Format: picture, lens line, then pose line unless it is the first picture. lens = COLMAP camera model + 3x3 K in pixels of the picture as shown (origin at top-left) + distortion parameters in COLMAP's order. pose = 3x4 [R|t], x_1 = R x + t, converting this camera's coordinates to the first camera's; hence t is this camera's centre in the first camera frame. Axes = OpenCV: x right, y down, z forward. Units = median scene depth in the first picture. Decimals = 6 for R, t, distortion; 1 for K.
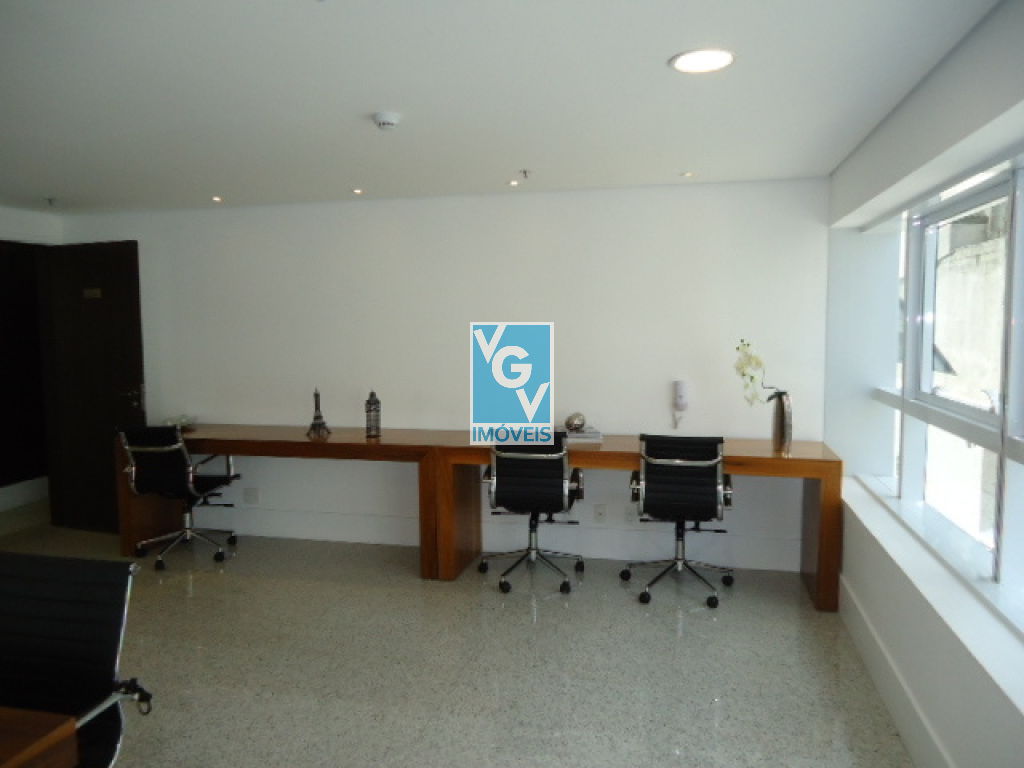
lens RADIAL K [[774.4, 0, 514.0], [0, 774.4, 384.3], [0, 0, 1]] dist [-0.013257, 0.014261]
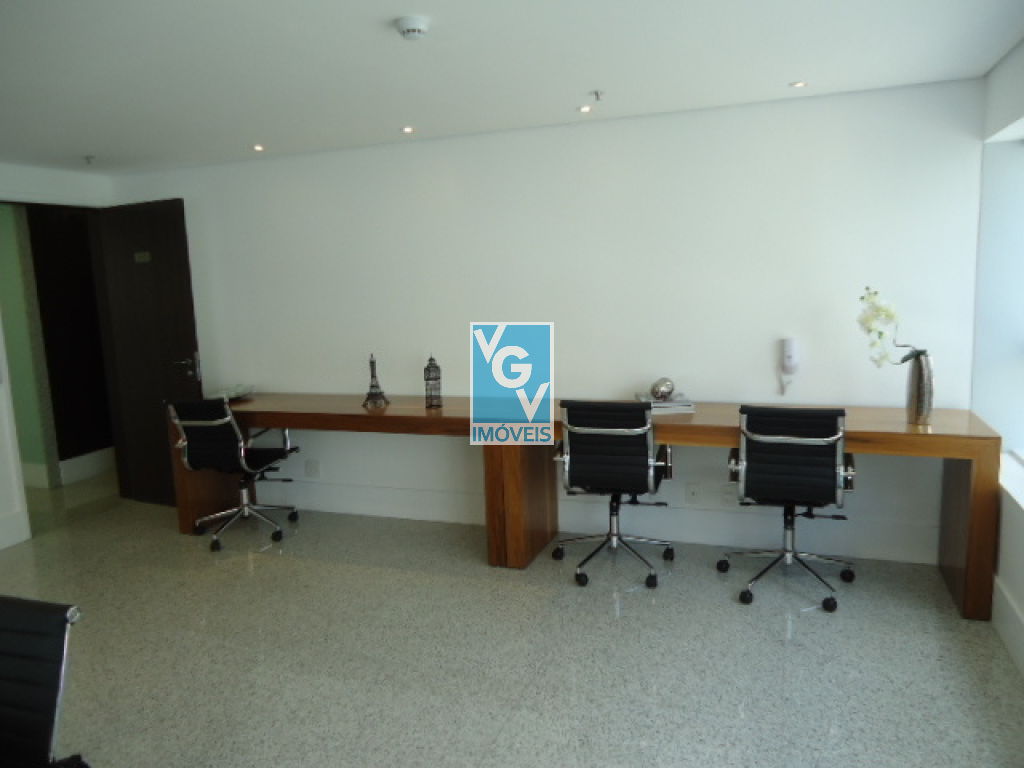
lens RADIAL K [[774.4, 0, 509.2], [0, 774.4, 383.4], [0, 0, 1]] dist [-0.013257, 0.014261]
pose [[0.992001, -0.013633, -0.125494, 0.020005], [0.021421, 0.997913, 0.060921, -0.014101], [0.124402, -0.063122, 0.990222, 0.136370]]
